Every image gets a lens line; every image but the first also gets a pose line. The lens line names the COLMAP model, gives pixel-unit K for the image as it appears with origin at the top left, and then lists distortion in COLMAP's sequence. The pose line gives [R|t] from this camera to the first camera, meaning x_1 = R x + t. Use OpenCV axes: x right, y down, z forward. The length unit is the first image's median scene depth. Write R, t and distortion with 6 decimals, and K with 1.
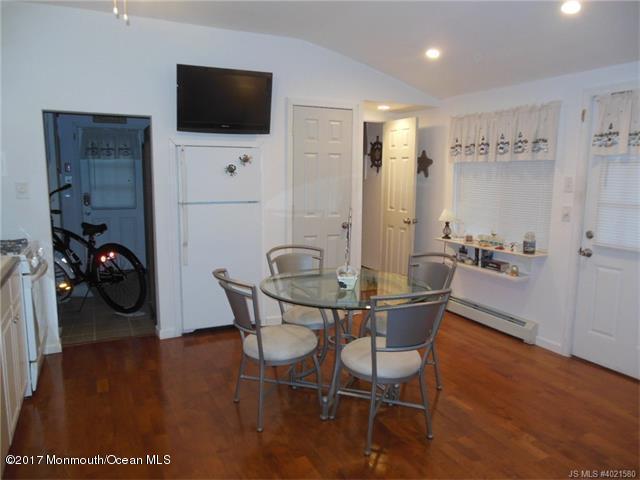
lens RADIAL K [[472.8, 0, 320.0], [0, 472.8, 240.0], [0, 0, 1]] dist [-0.079178, 0.103515]
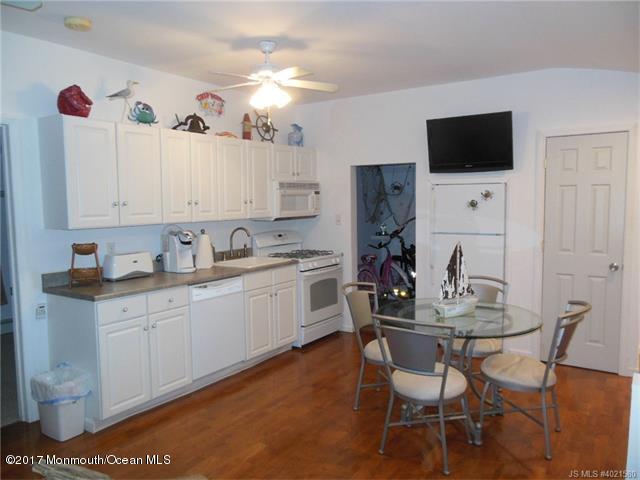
lens RADIAL K [[472.8, 0, 320.0], [0, 472.8, 240.0], [0, 0, 1]] dist [-0.079178, 0.103515]
pose [[0.507616, 0.056280, -0.859743, 0.580803], [-0.111688, 0.993743, -0.000892, -0.025180], [0.854313, 0.096475, 0.510726, 0.138943]]
